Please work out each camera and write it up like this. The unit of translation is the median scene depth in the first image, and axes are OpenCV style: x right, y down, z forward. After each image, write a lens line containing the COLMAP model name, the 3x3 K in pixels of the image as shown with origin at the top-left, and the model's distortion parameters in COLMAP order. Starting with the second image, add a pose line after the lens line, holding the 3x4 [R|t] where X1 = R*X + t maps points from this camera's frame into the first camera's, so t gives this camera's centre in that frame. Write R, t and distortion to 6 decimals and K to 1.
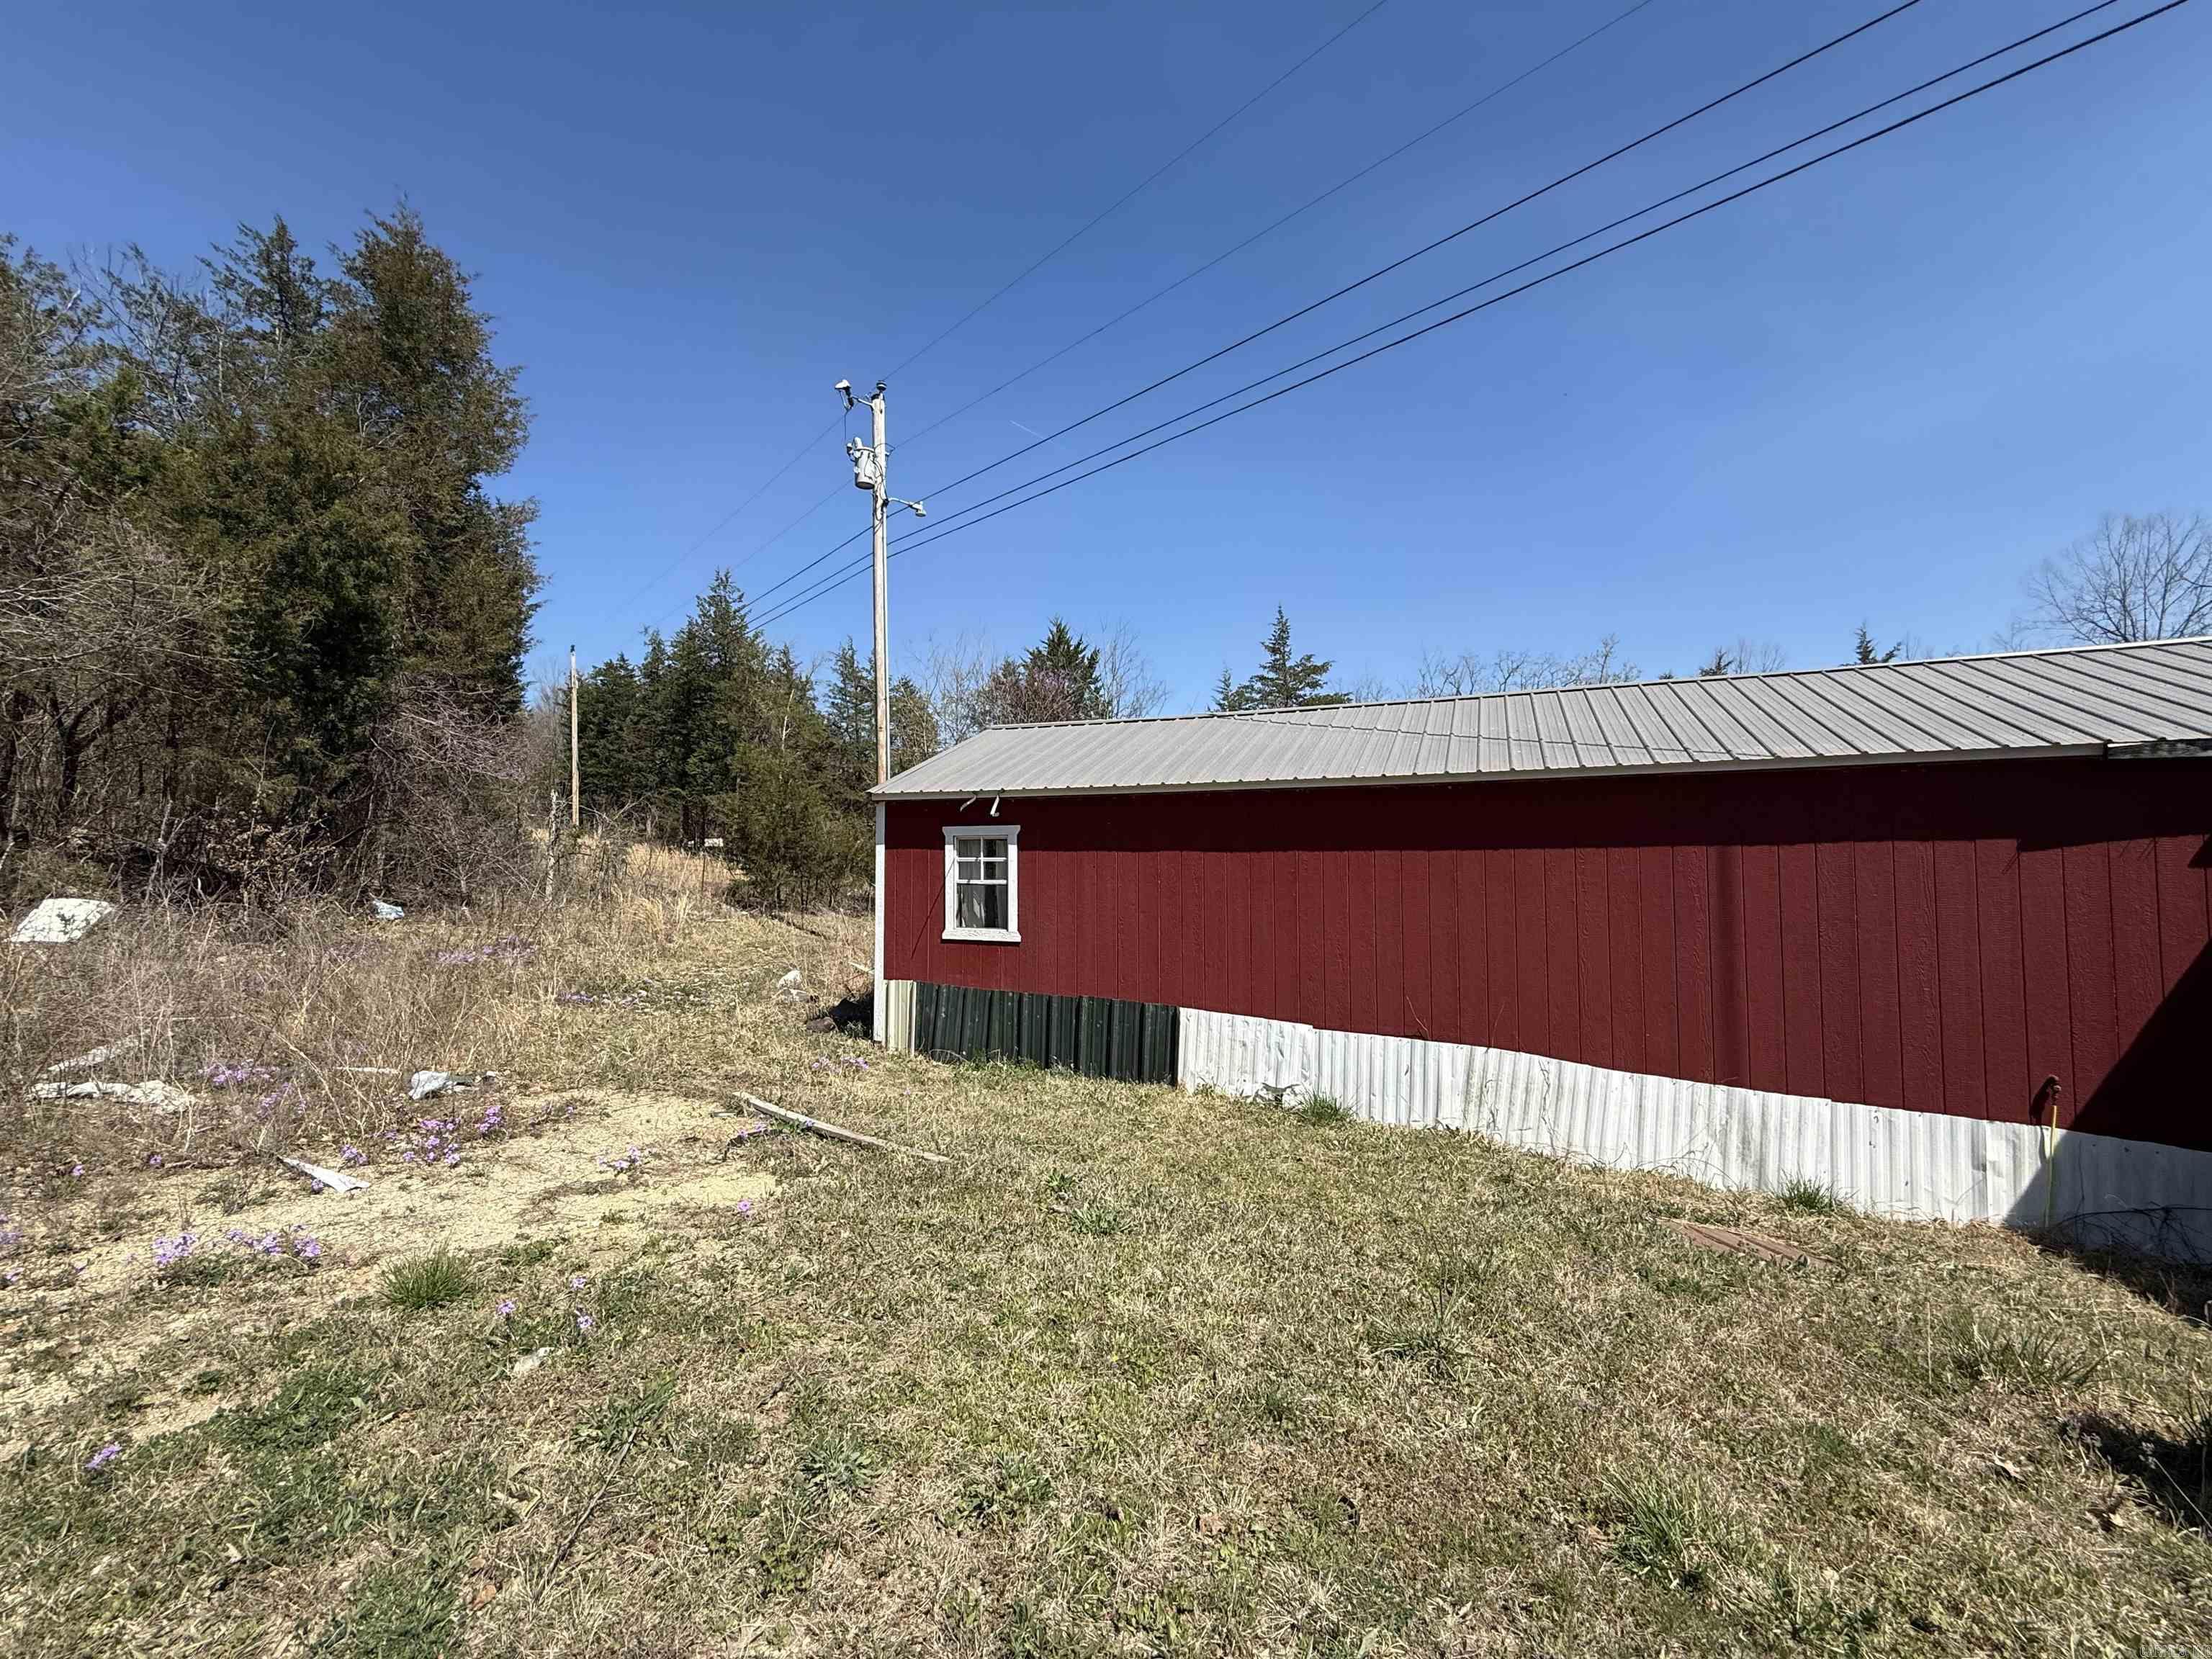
lens RADIAL K [[880.8, 0, 1099.1], [0, 880.8, 833.5], [0, 0, 1]] dist [0.000639, 0.000143]
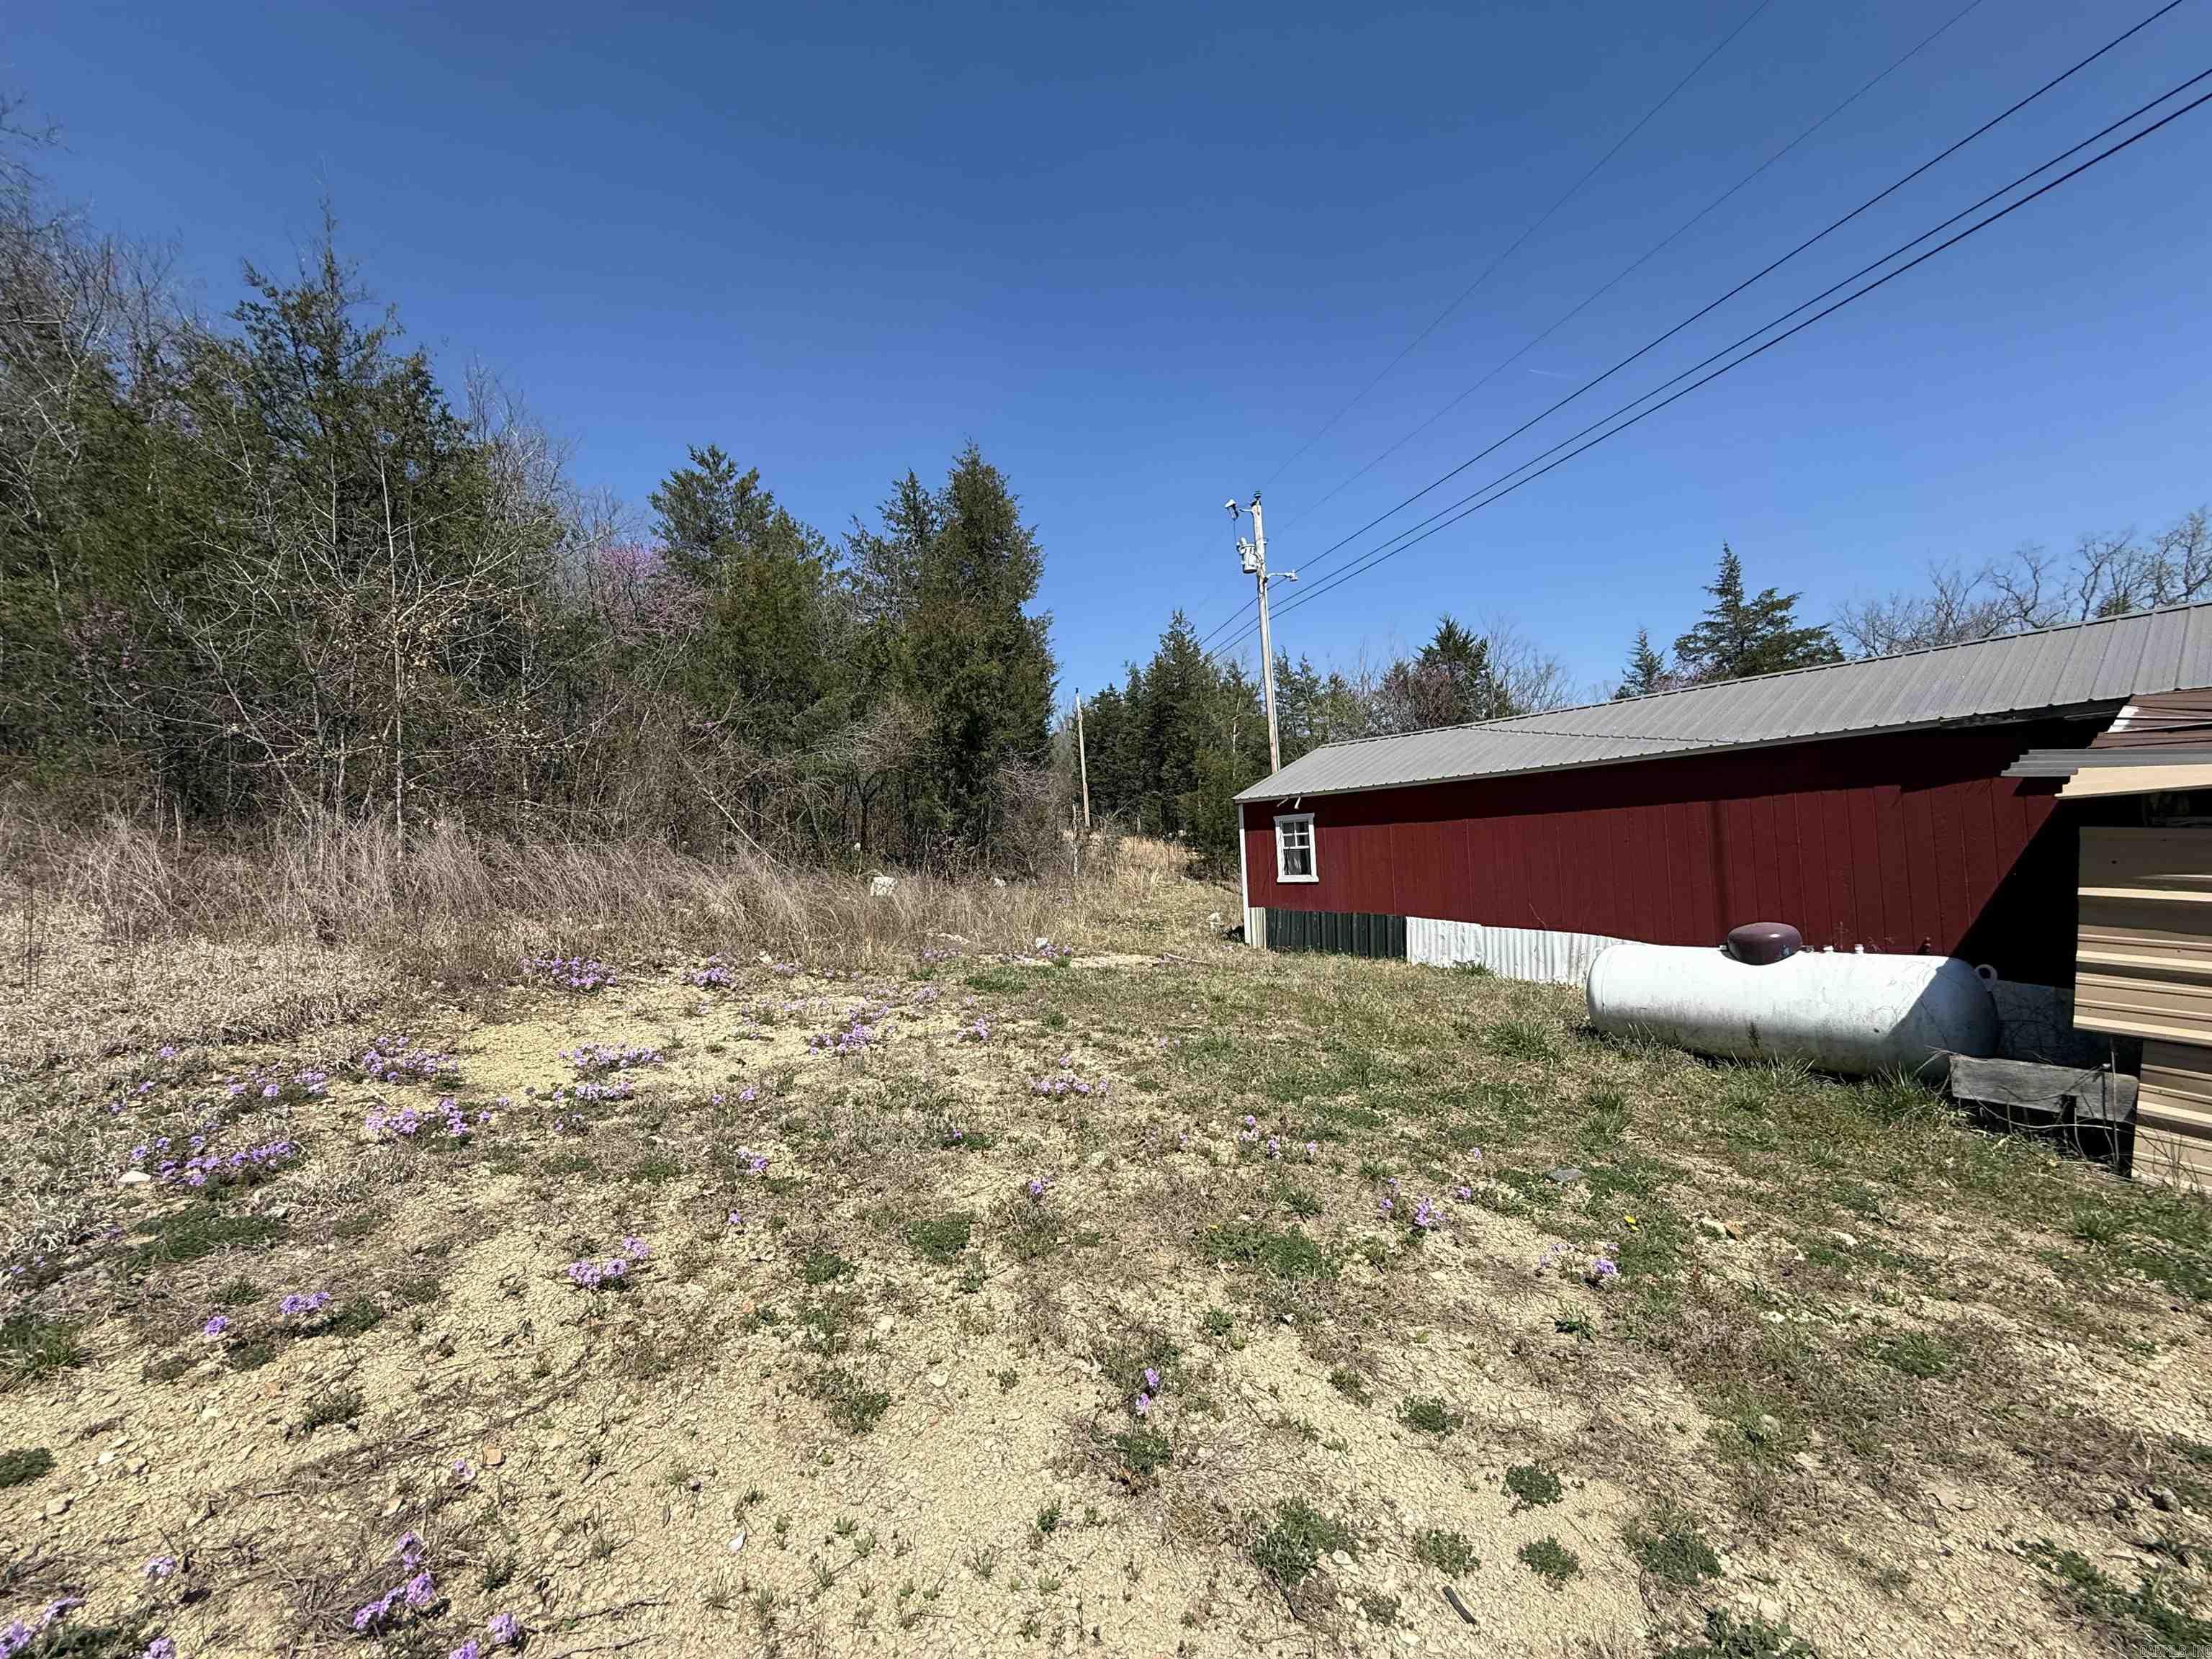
lens RADIAL K [[880.8, 0, 1099.0], [0, 880.8, 837.8], [0, 0, 1]] dist [0.000639, 0.000143]
pose [[0.864330, -0.051962, -0.500233, 0.186707], [0.064622, 0.997878, 0.008002, -0.000830], [0.498756, -0.039243, 0.865854, -0.315906]]
